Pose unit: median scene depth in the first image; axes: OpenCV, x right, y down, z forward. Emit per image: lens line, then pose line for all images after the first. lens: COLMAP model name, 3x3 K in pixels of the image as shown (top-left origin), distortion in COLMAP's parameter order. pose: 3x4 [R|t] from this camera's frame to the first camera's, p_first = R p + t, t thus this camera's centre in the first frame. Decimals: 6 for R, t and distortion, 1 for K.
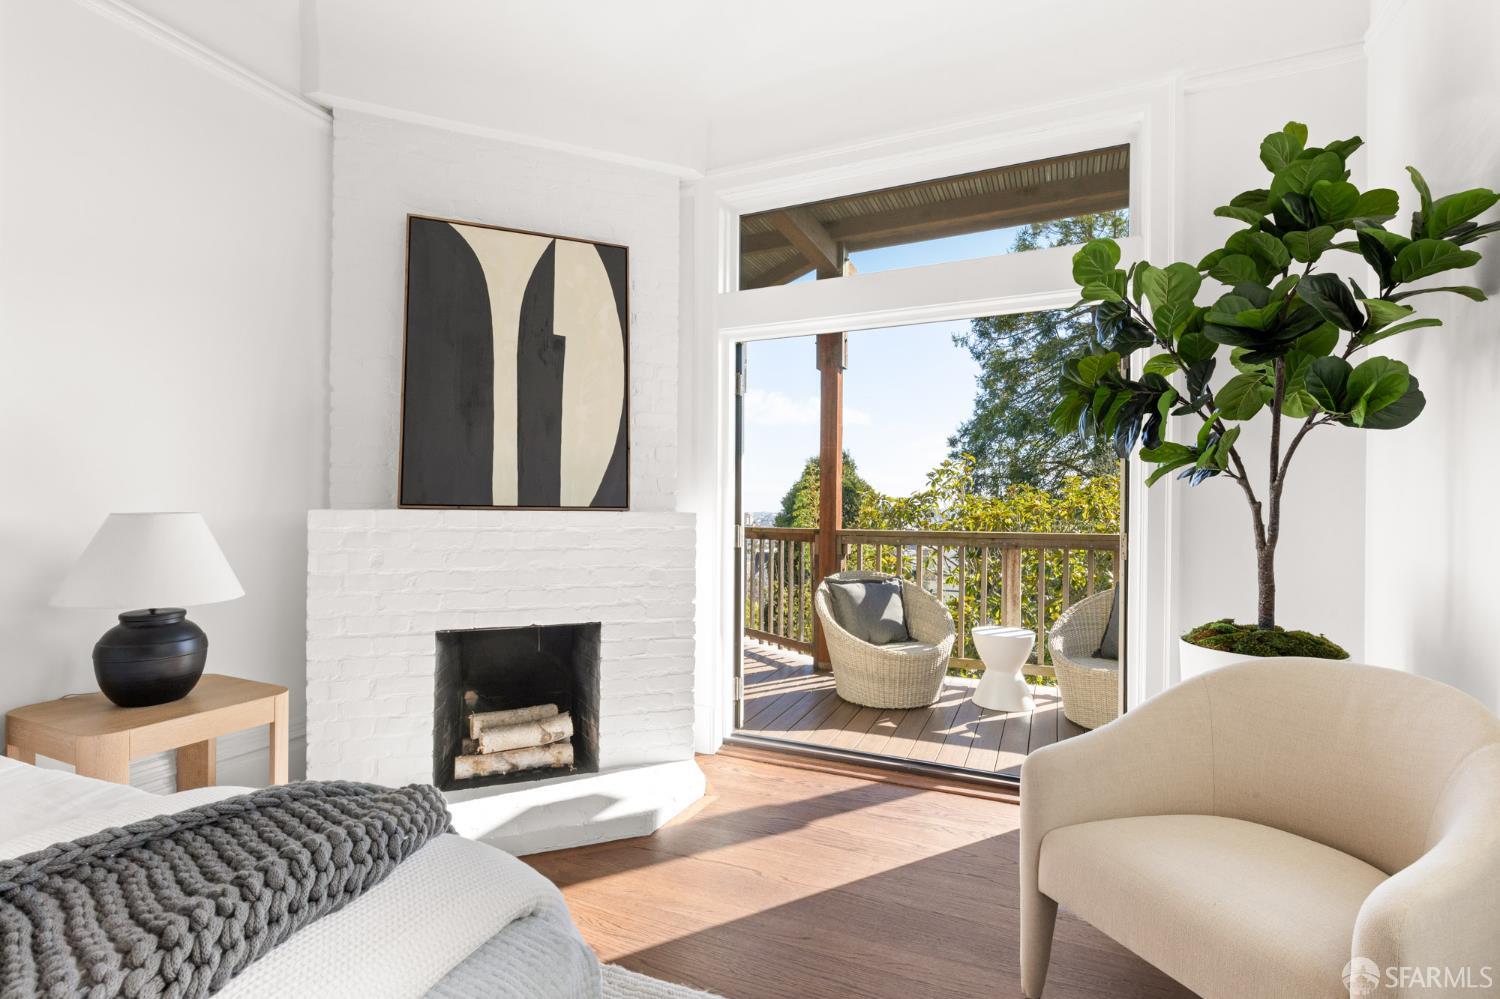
lens RADIAL K [[671.5, 0, 758.6], [0, 671.5, 509.5], [0, 0, 1]] dist [-0.002089, -0.000791]
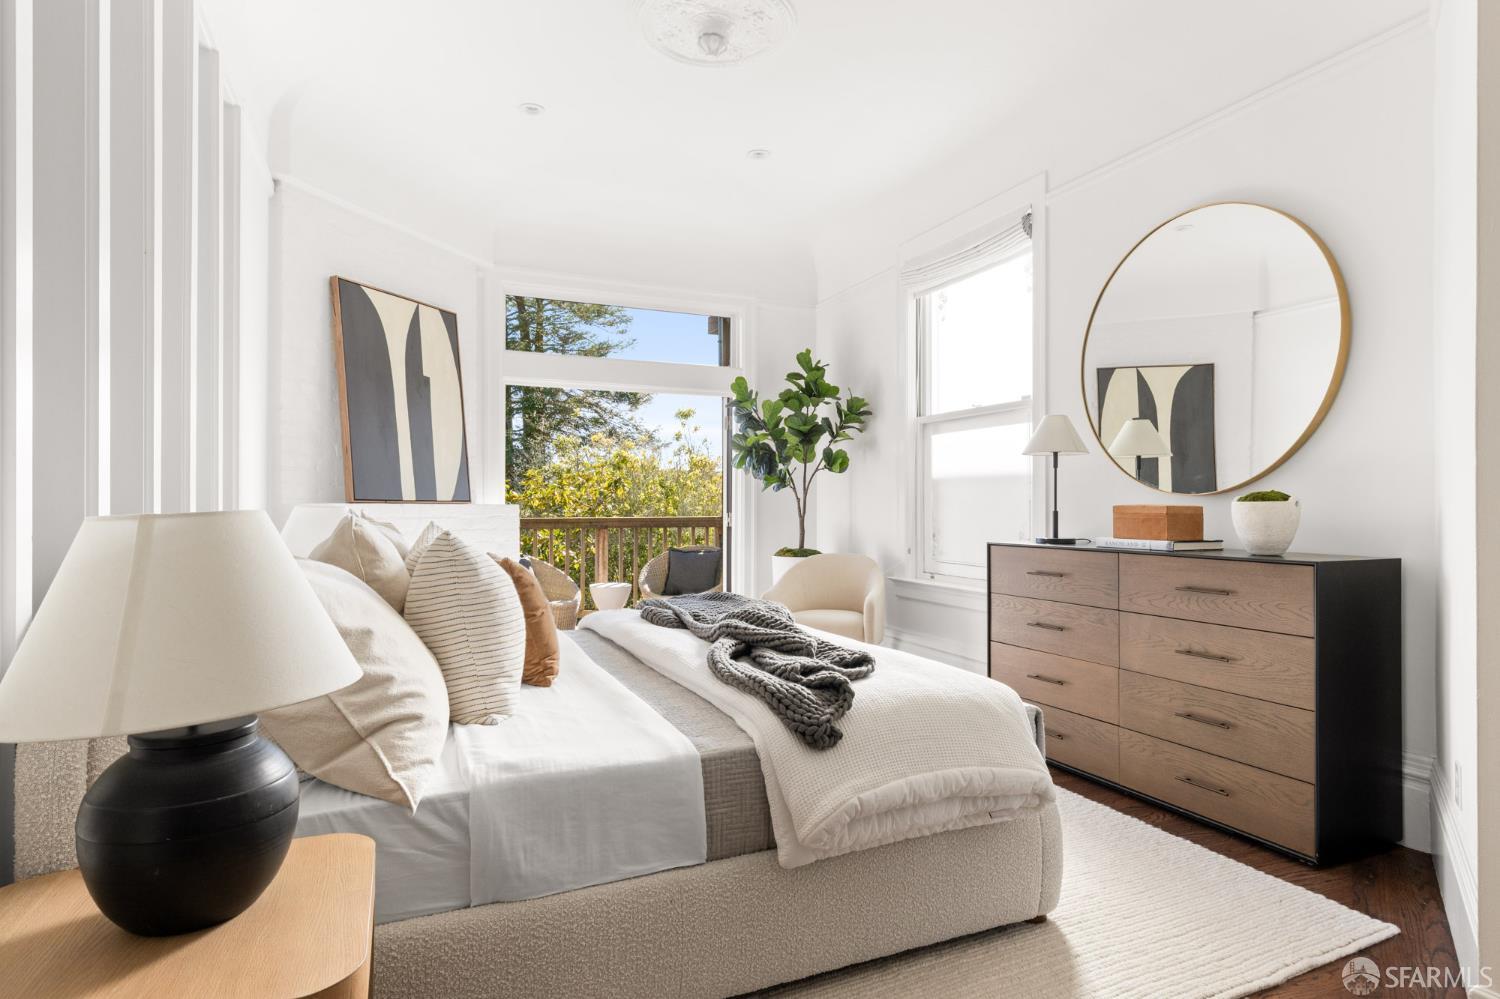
lens RADIAL K [[809.0, 0, 748.0], [0, 809.0, 499.1], [0, 0, 1]] dist [-0.001397, -0.000054]
pose [[0.672163, -0.002620, 0.740398, -1.458427], [0.005230, 0.999986, -0.001209, -0.004531], [-0.740385, 0.004685, 0.672167, -0.798673]]
